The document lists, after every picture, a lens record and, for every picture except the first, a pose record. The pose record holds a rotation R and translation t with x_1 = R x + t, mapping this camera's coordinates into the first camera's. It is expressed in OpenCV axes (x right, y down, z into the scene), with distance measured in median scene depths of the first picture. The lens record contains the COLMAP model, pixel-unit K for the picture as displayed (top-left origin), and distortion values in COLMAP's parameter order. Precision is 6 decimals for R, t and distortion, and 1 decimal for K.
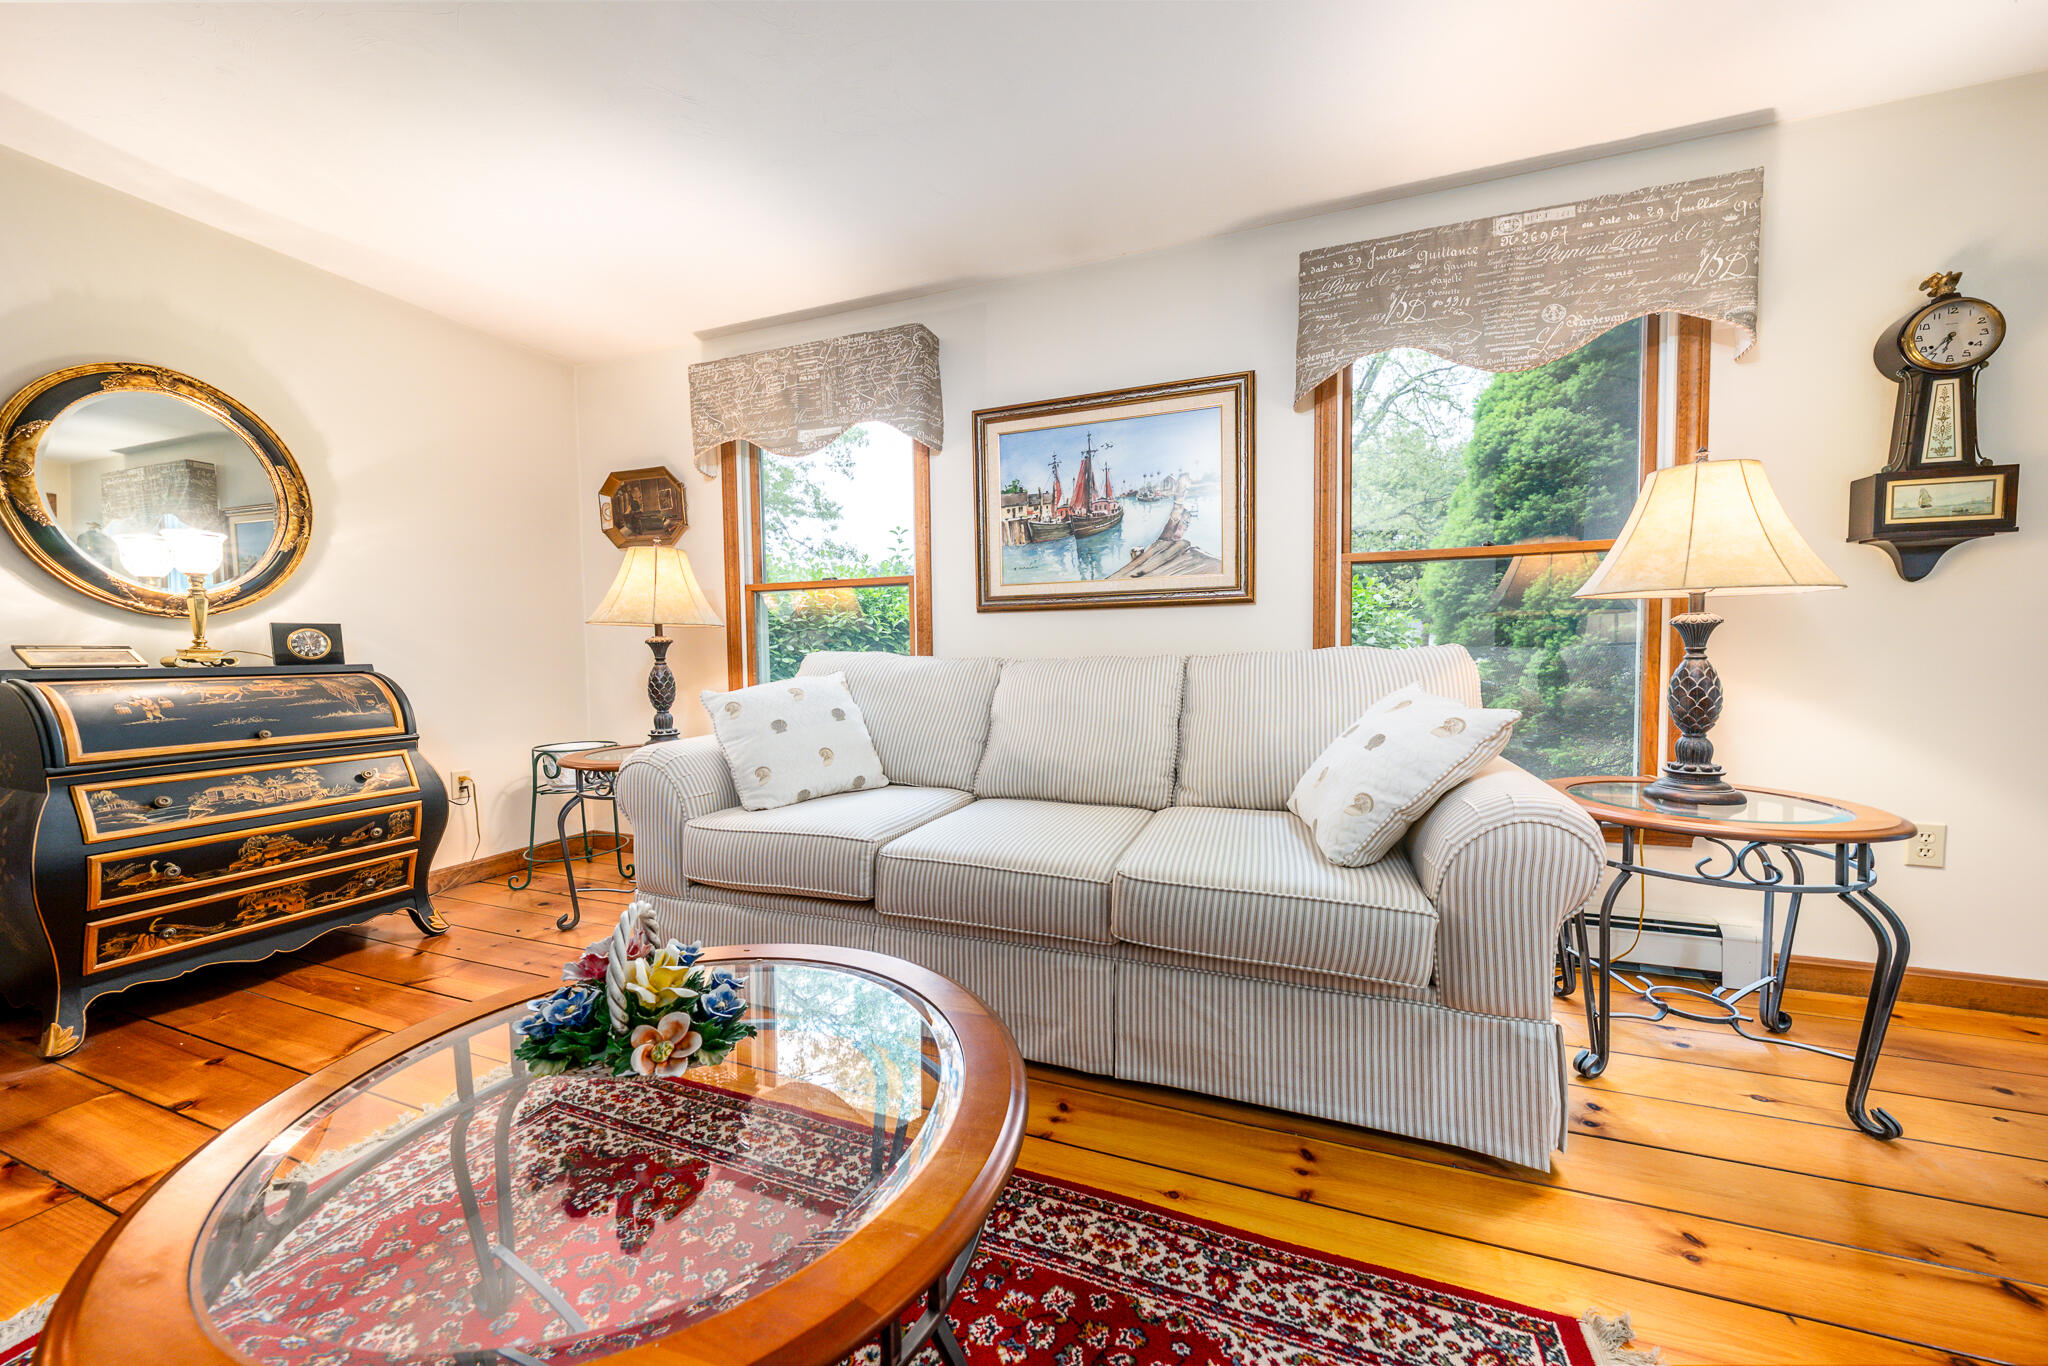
lens RADIAL K [[699.3, 0, 1030.7], [0, 699.3, 678.2], [0, 0, 1]] dist [-0.003728, -0.000028]
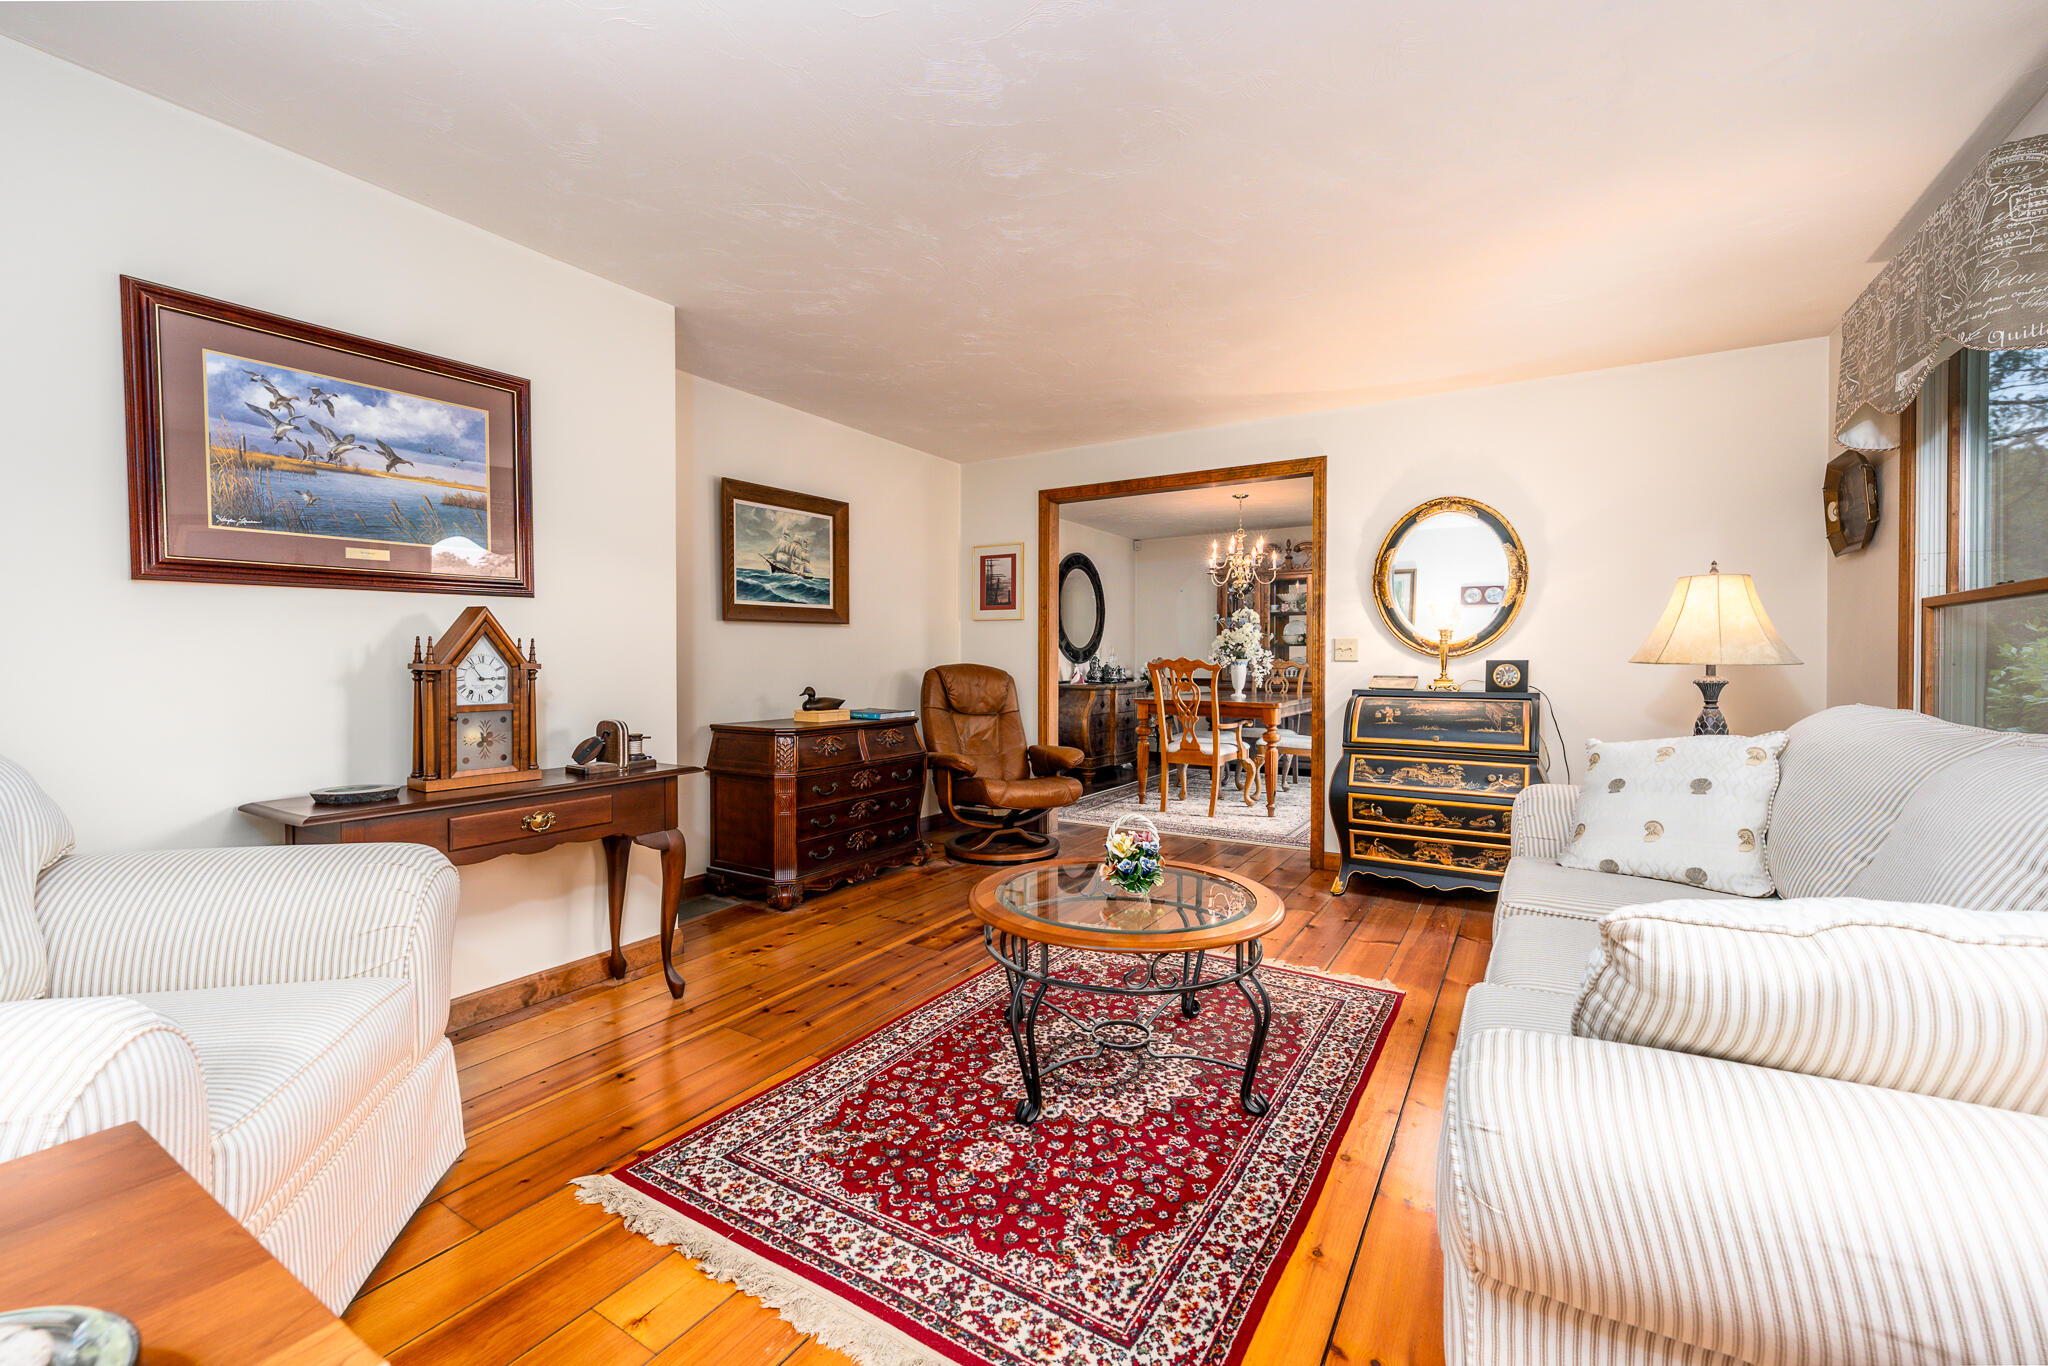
lens RADIAL K [[902.1, 0, 995.1], [0, 902.1, 674.8], [0, 0, 1]] dist [-0.000728, -0.000050]
pose [[-0.213006, 0.027631, -0.976660, 0.825552], [-0.038872, 0.998569, 0.036729, -0.075359], [0.976277, 0.045789, -0.211627, 0.404806]]
